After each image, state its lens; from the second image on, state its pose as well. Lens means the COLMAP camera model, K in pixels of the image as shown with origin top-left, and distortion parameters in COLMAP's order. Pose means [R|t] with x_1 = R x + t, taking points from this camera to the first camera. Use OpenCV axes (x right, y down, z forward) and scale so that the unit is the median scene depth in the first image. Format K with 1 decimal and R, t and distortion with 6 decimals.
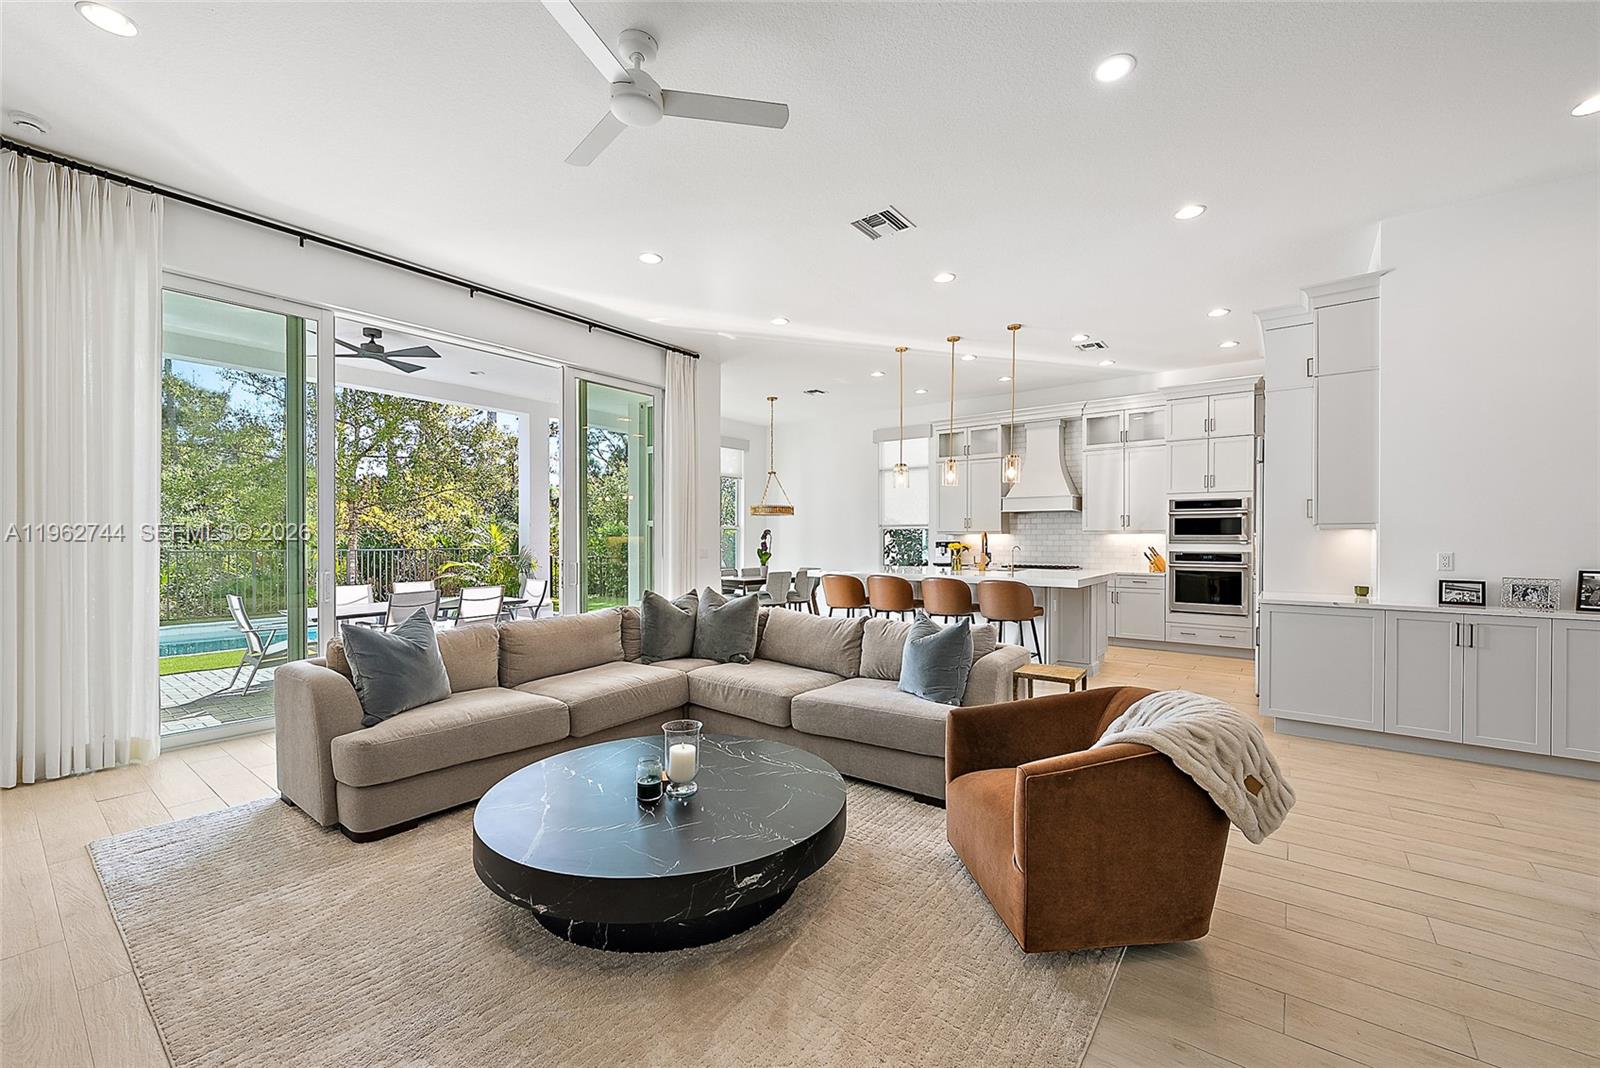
lens RADIAL K [[634.3, 0, 802.4], [0, 634.3, 540.8], [0, 0, 1]] dist [0.000318, -0.000033]
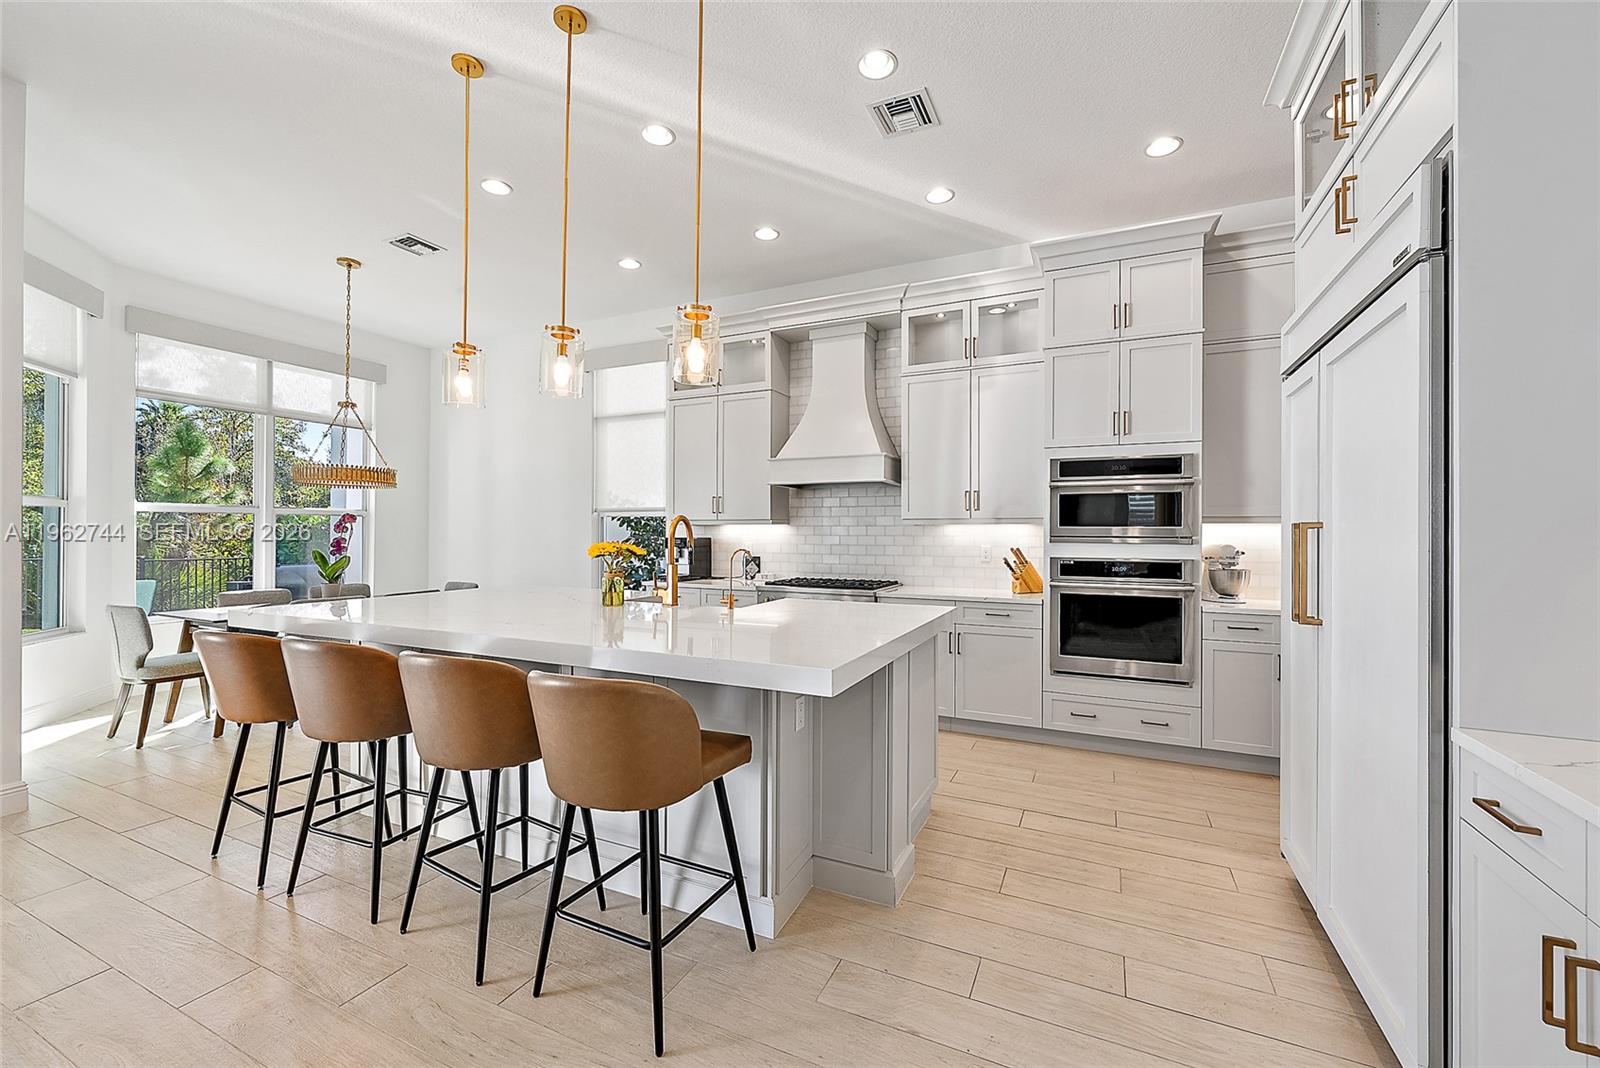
lens RADIAL K [[634.3, 0, 798.9], [0, 634.3, 532.3], [0, 0, 1]] dist [0.000318, -0.000033]
pose [[0.978097, 0.004908, 0.208090, 0.252554], [-0.003831, 0.999977, -0.005576, -0.000242], [-0.208113, 0.004657, 0.978094, 0.503370]]
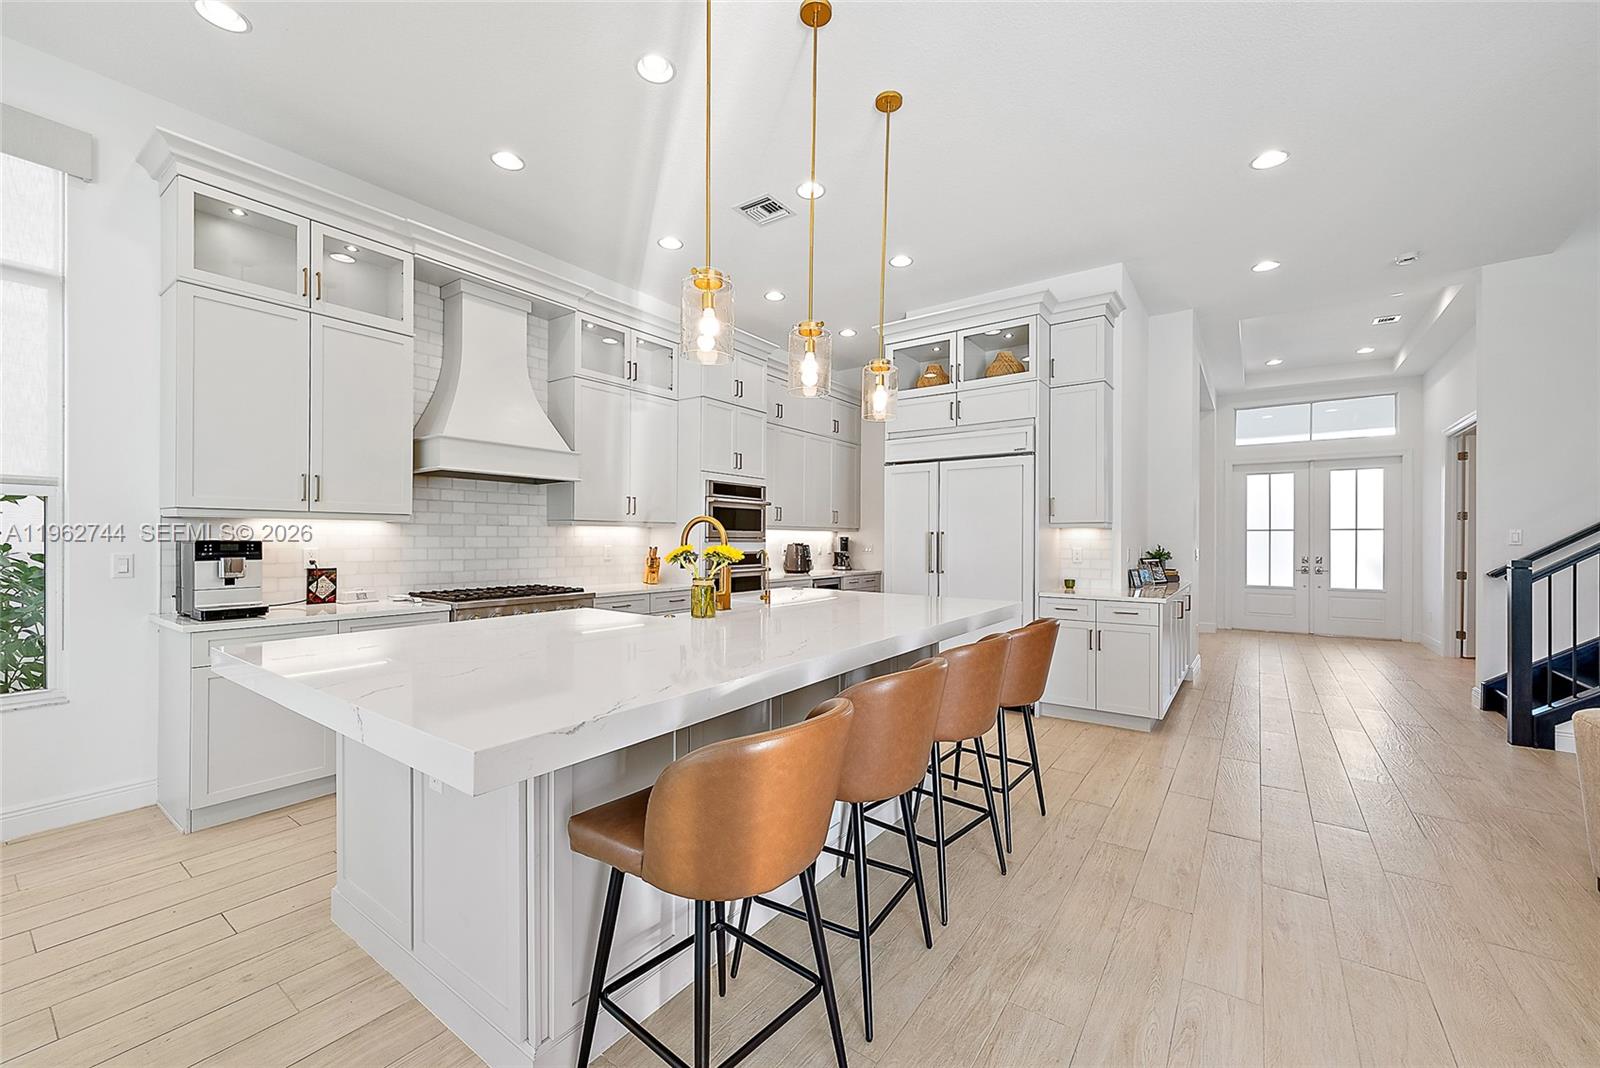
lens RADIAL K [[634.3, 0, 798.4], [0, 634.3, 539.4], [0, 0, 1]] dist [0.000318, -0.000033]
pose [[-0.021762, -0.002262, 0.999761, -0.123447], [-0.002049, 0.999995, 0.002218, -0.000115], [-0.999761, -0.002000, -0.021767, 0.869613]]
